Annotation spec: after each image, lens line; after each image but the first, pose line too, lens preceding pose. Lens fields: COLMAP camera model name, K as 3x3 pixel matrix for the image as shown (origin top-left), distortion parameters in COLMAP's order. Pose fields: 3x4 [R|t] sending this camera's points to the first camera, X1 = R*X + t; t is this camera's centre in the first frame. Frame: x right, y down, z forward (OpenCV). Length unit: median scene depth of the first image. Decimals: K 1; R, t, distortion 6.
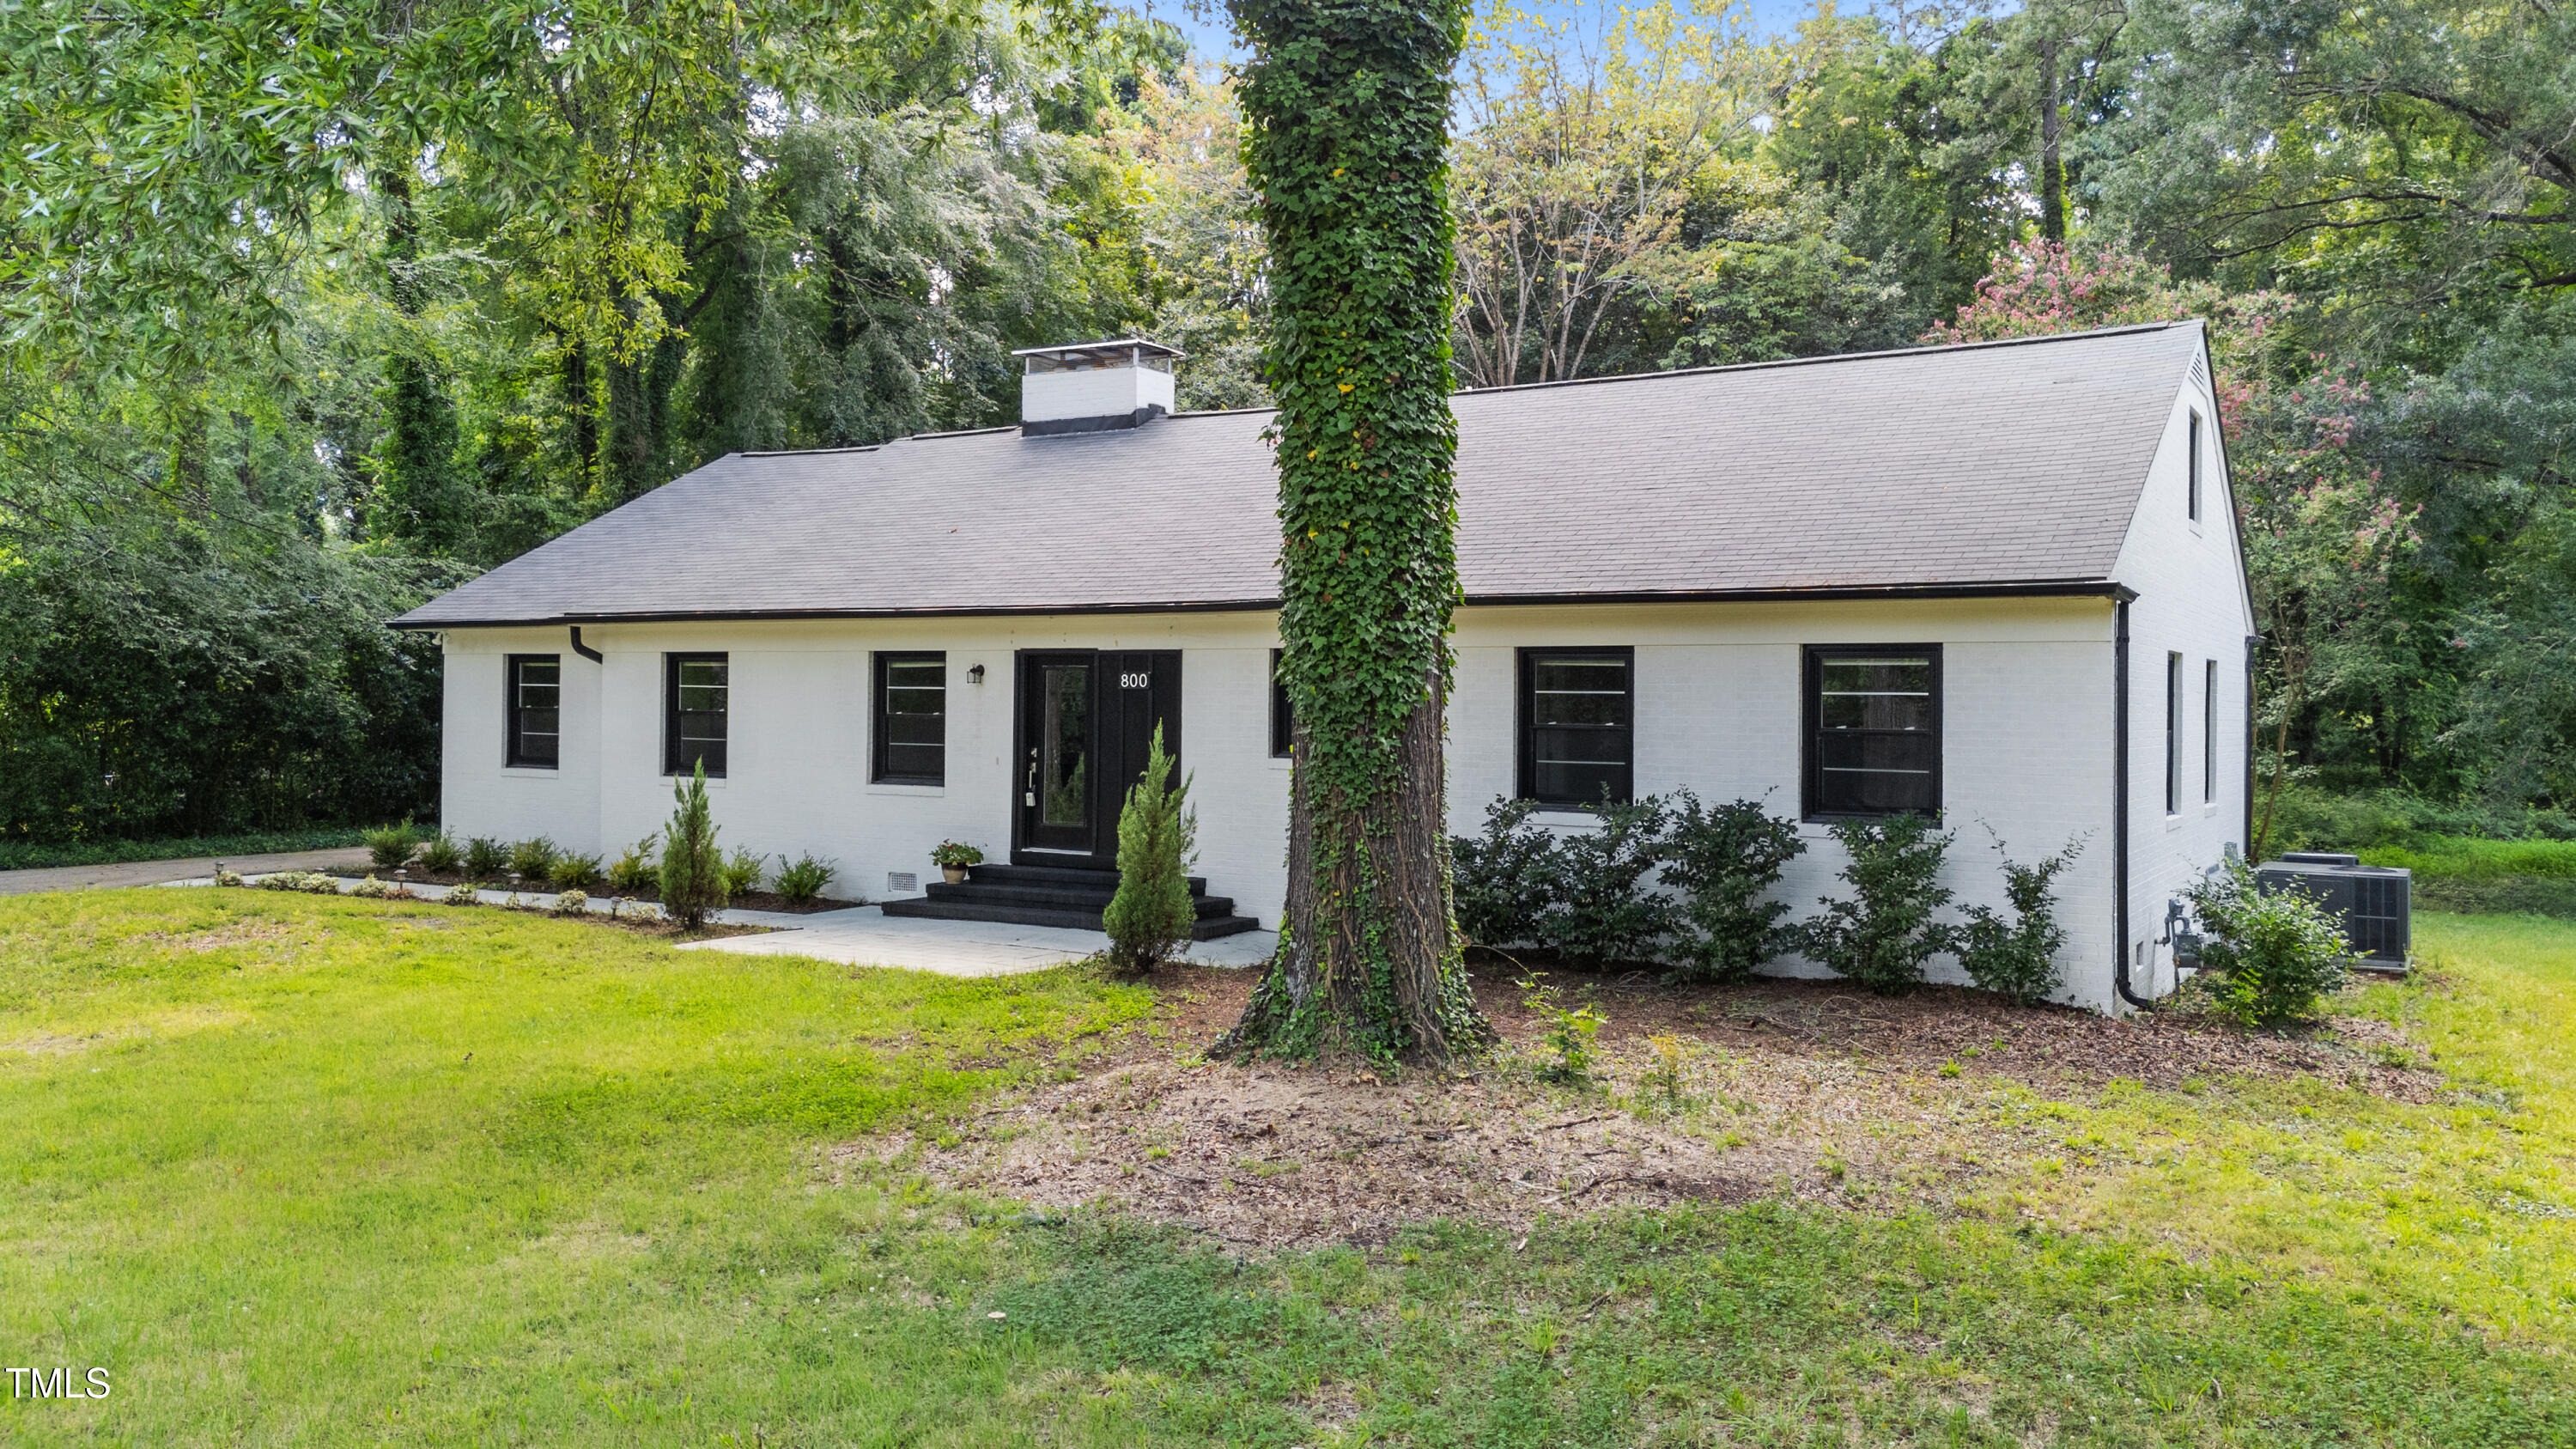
lens RADIAL K [[1901.5, 0, 1309.7], [0, 1901.5, 683.1], [0, 0, 1]] dist [0.057742, -0.022577]
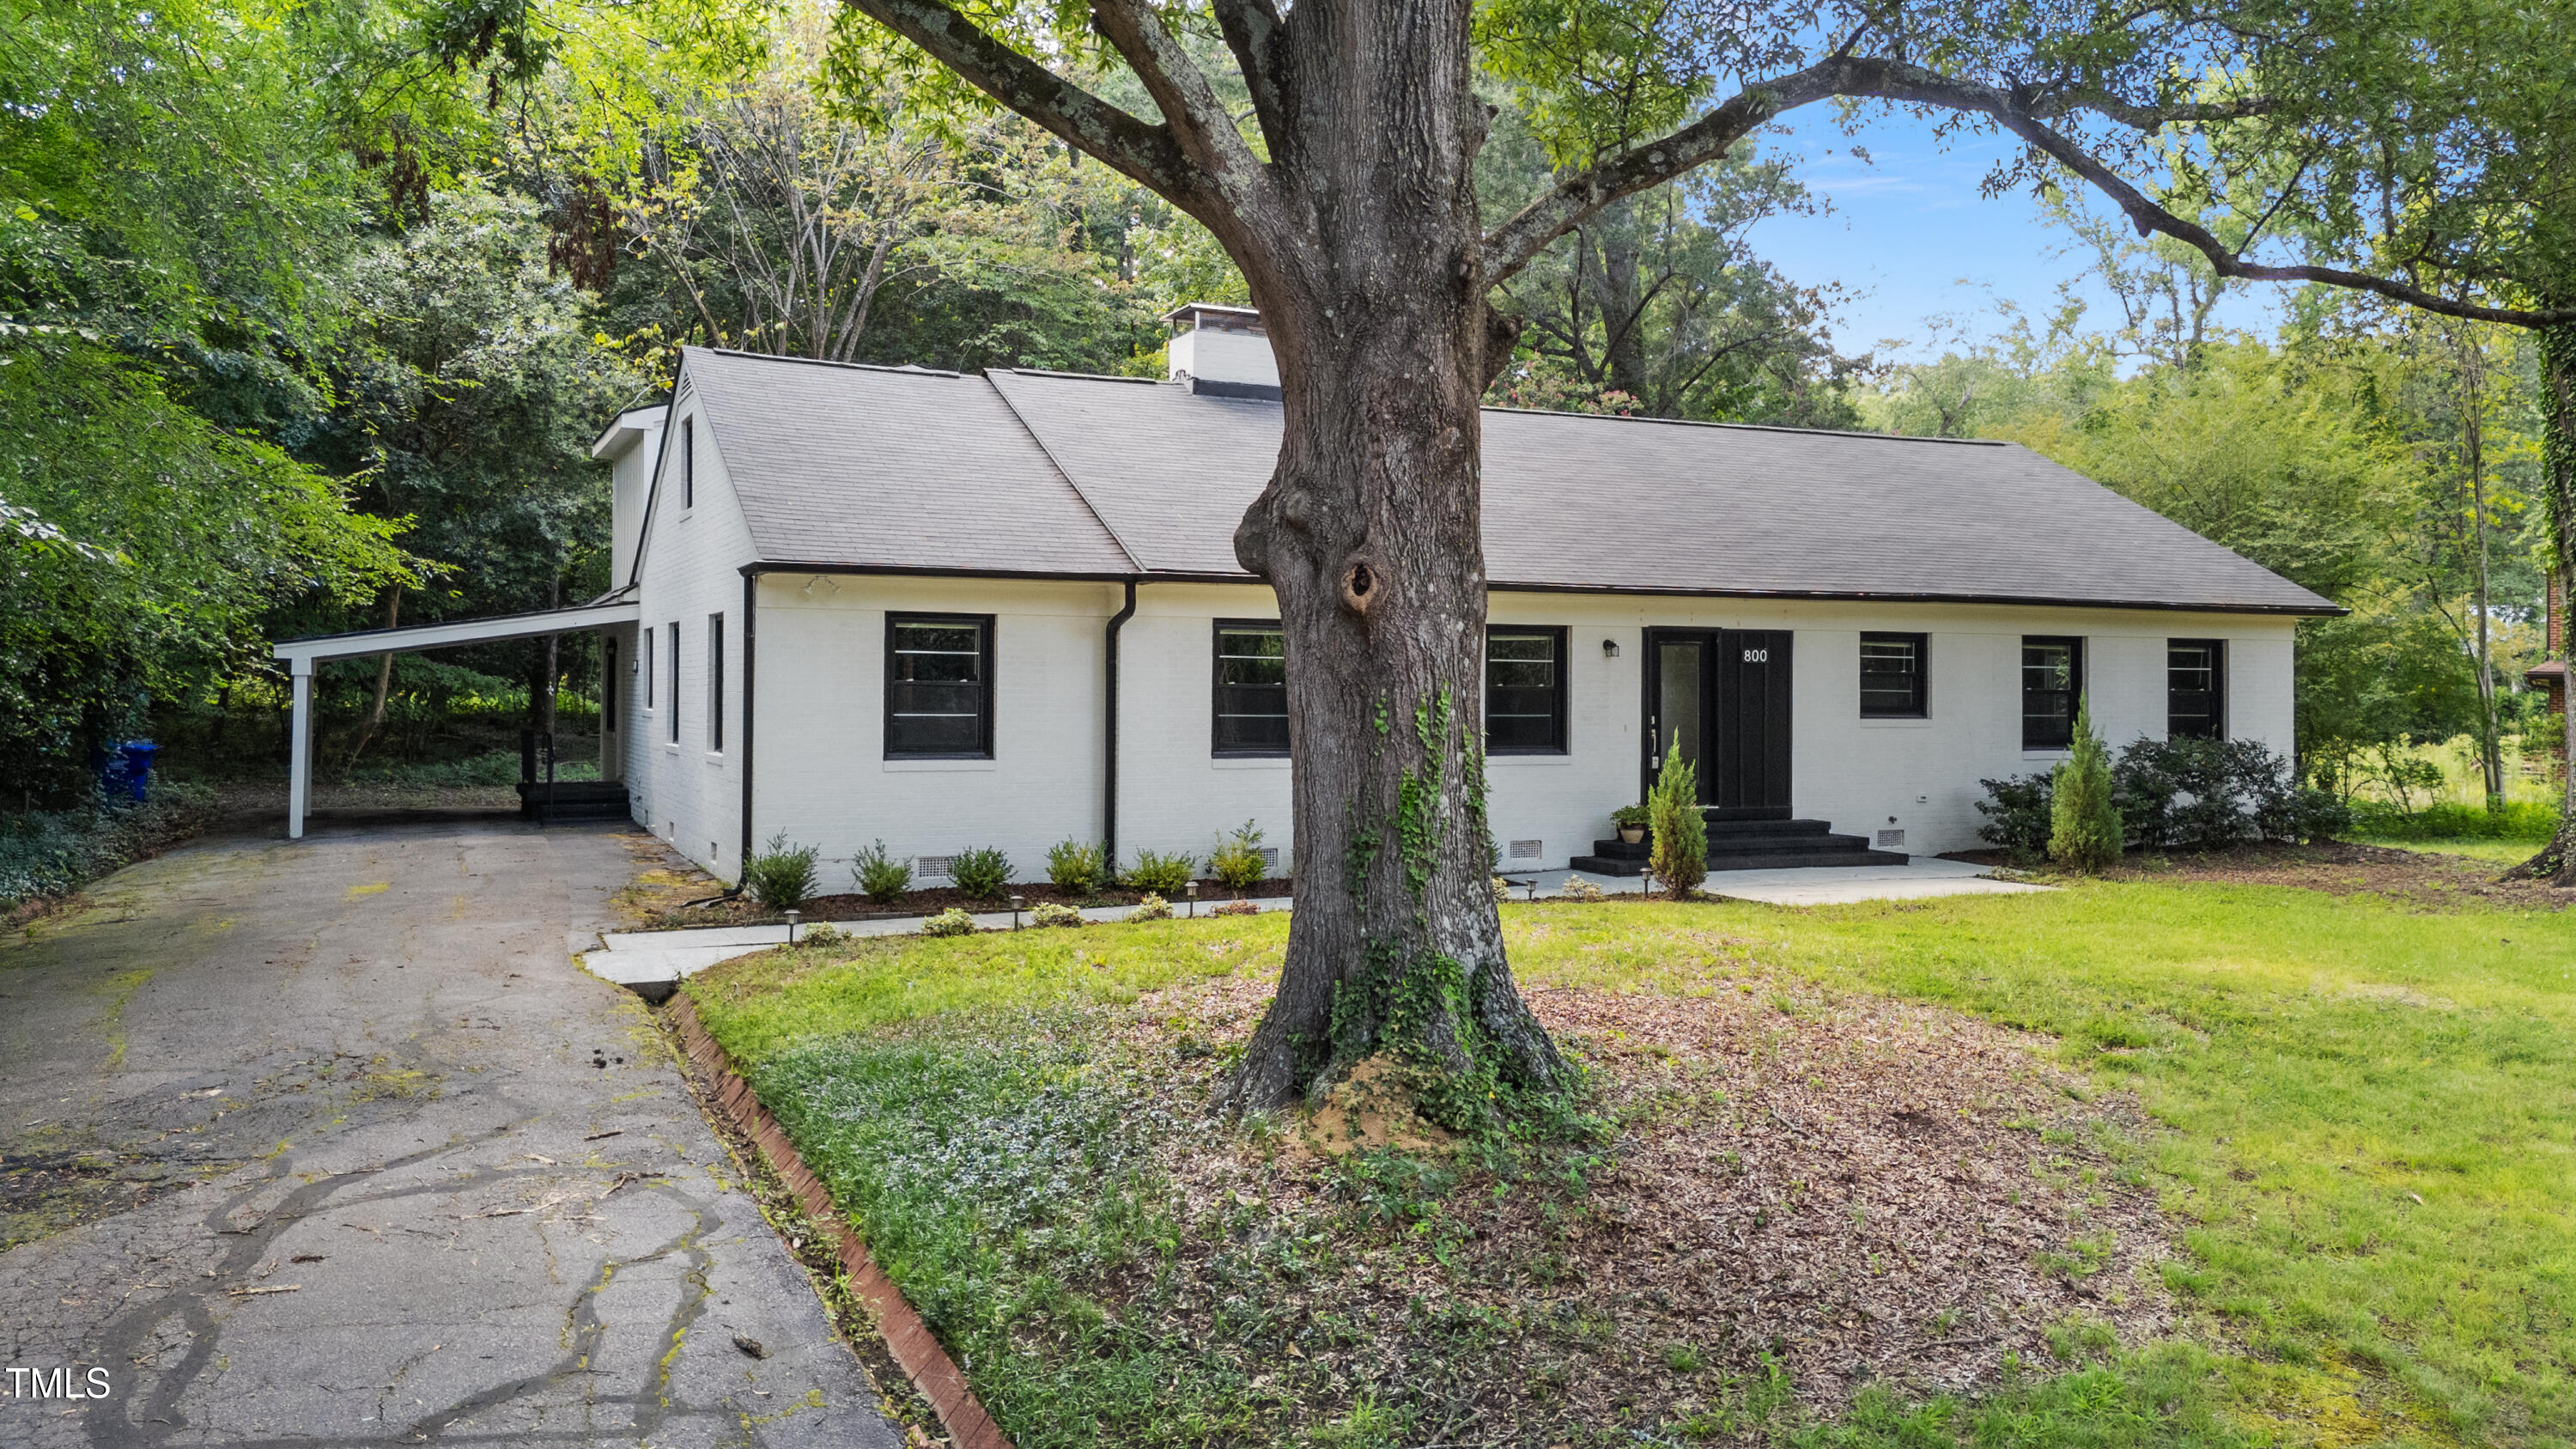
lens RADIAL K [[1901.5, 0, 1279.9], [0, 1901.5, 670.0], [0, 0, 1]] dist [0.057742, -0.022577]
pose [[0.571504, -0.002884, 0.820594, -1.130249], [-0.012301, 0.999851, 0.012081, -0.003057], [-0.820507, -0.016998, 0.571383, 0.521815]]
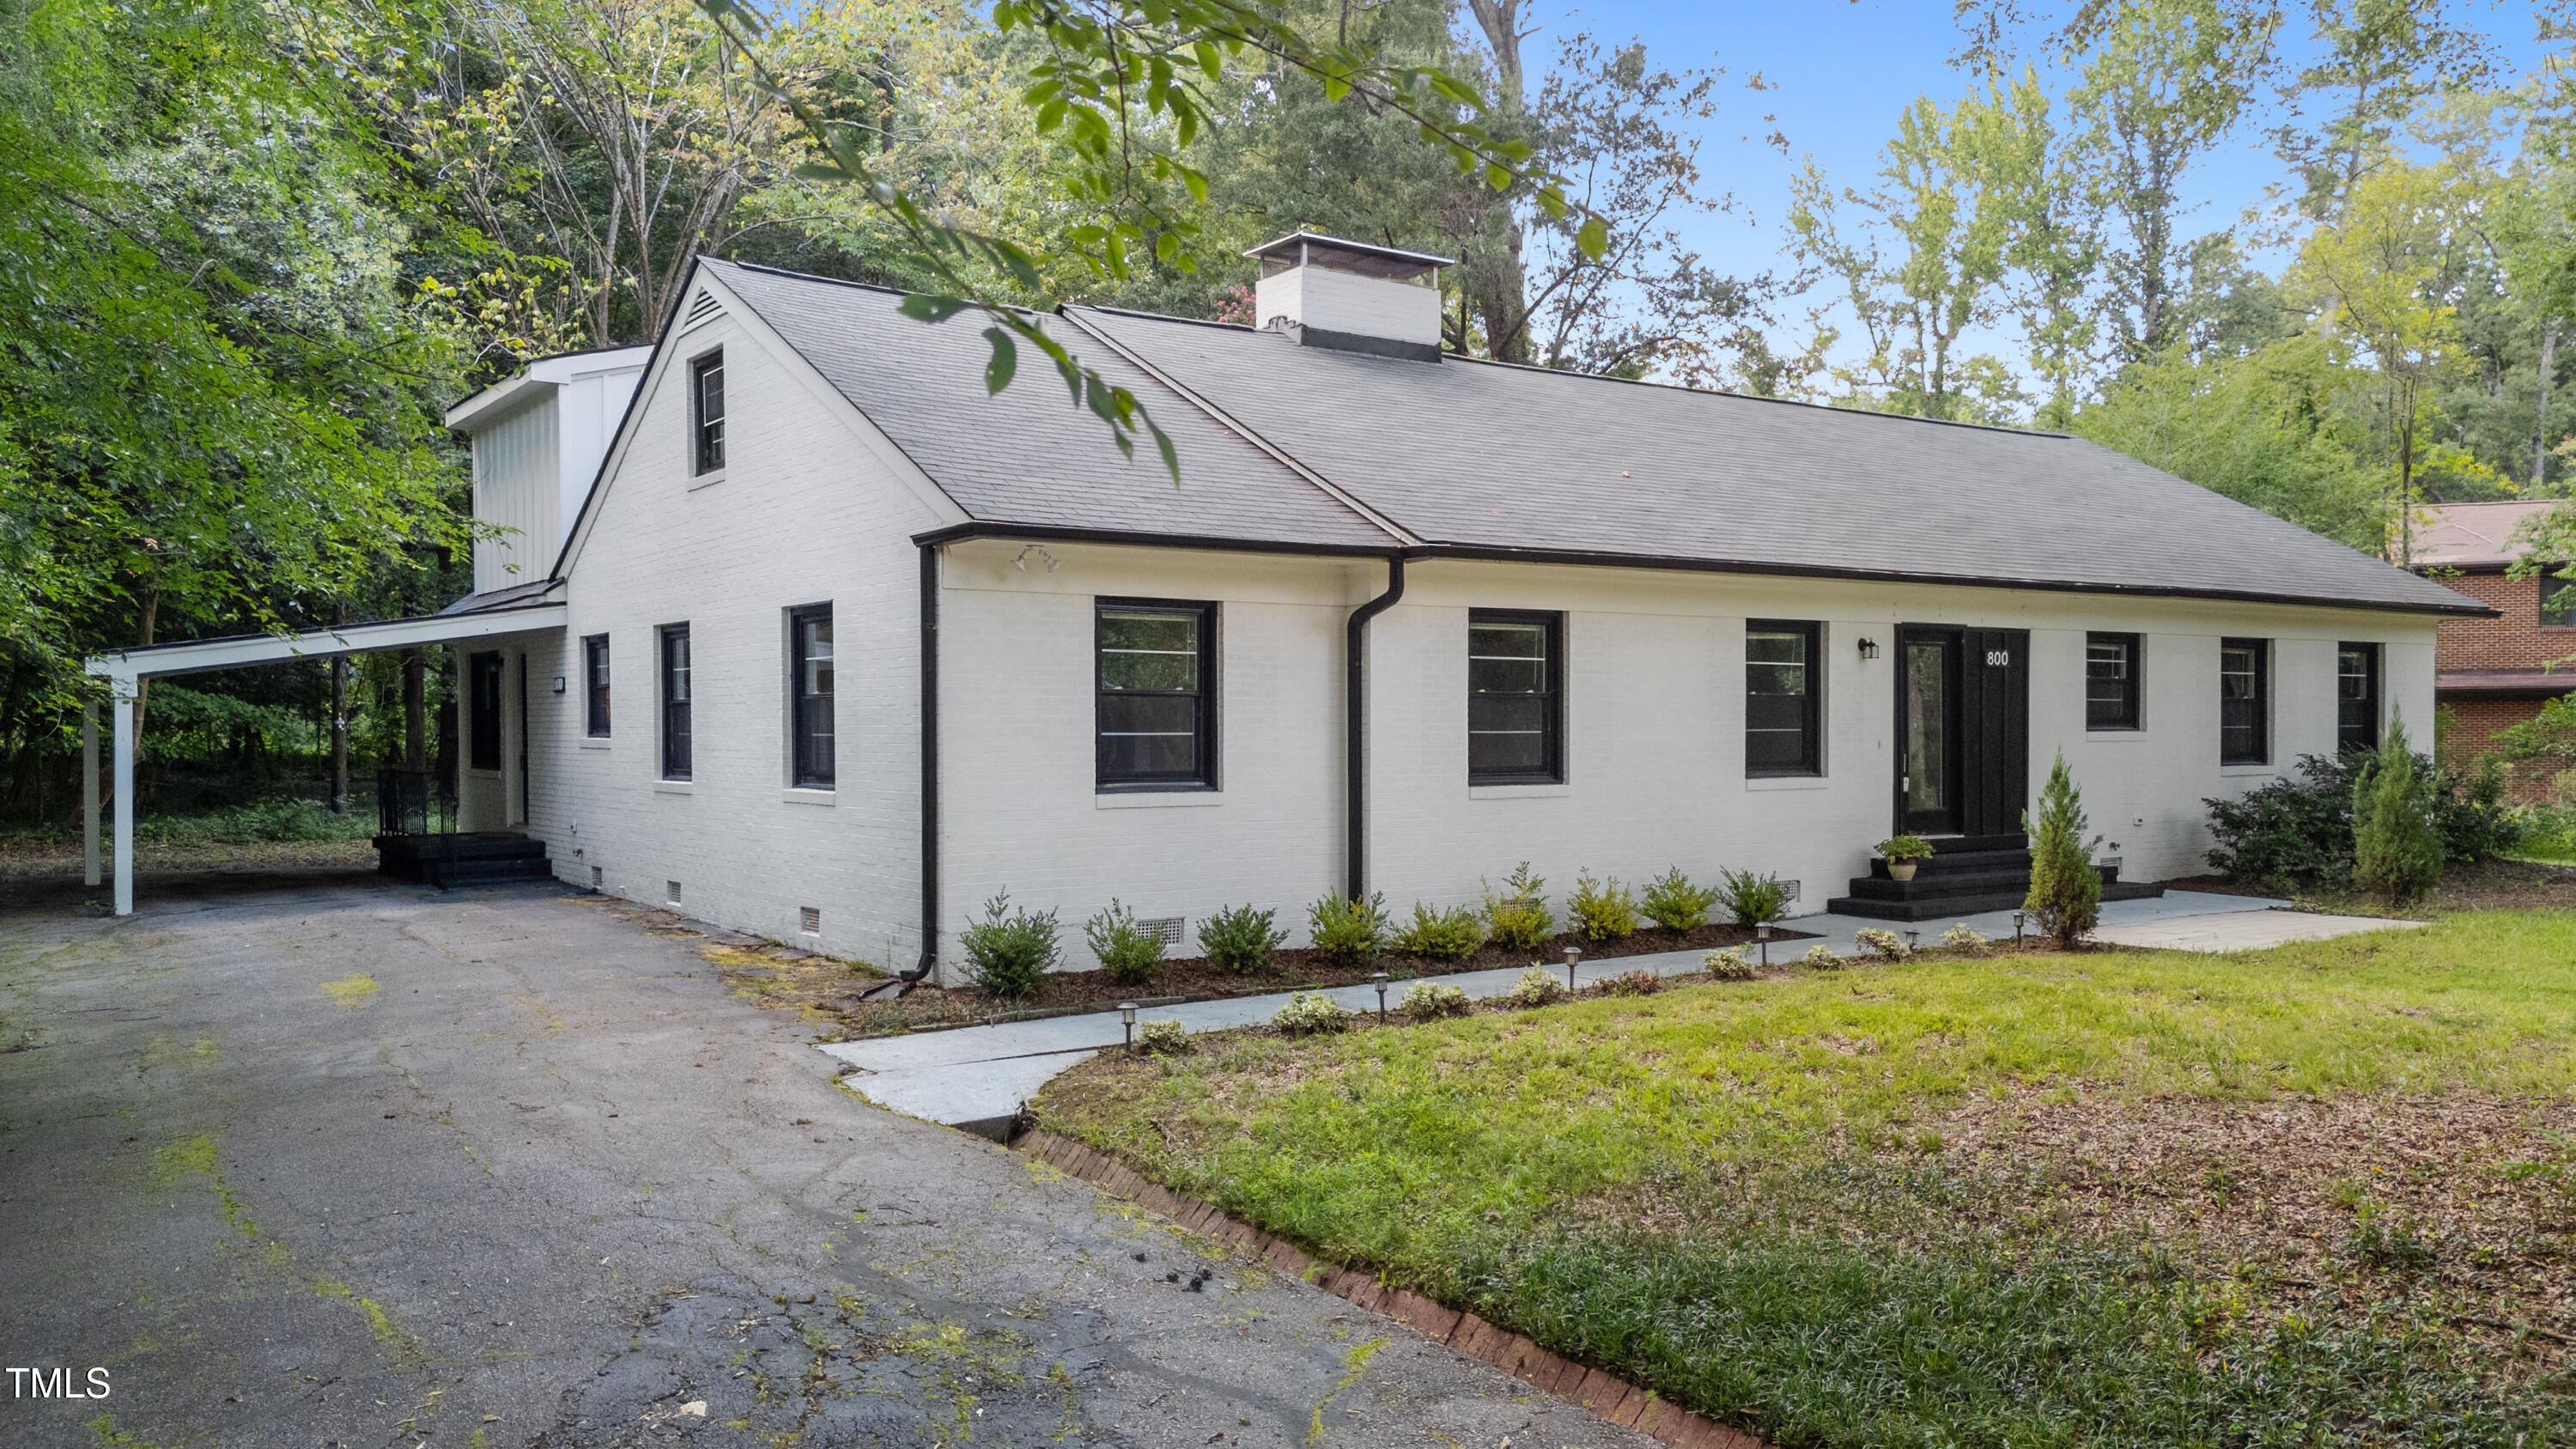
lens RADIAL K [[1886.3, 0, 1221.4], [0, 1886.3, 772.1], [0, 0, 1]] dist [0.051447, -0.004046]
pose [[0.427004, -0.037104, 0.903488, -1.084269], [-0.005217, 0.999040, 0.043493, 0.015634], [-0.904235, -0.023285, 0.426400, 0.865632]]
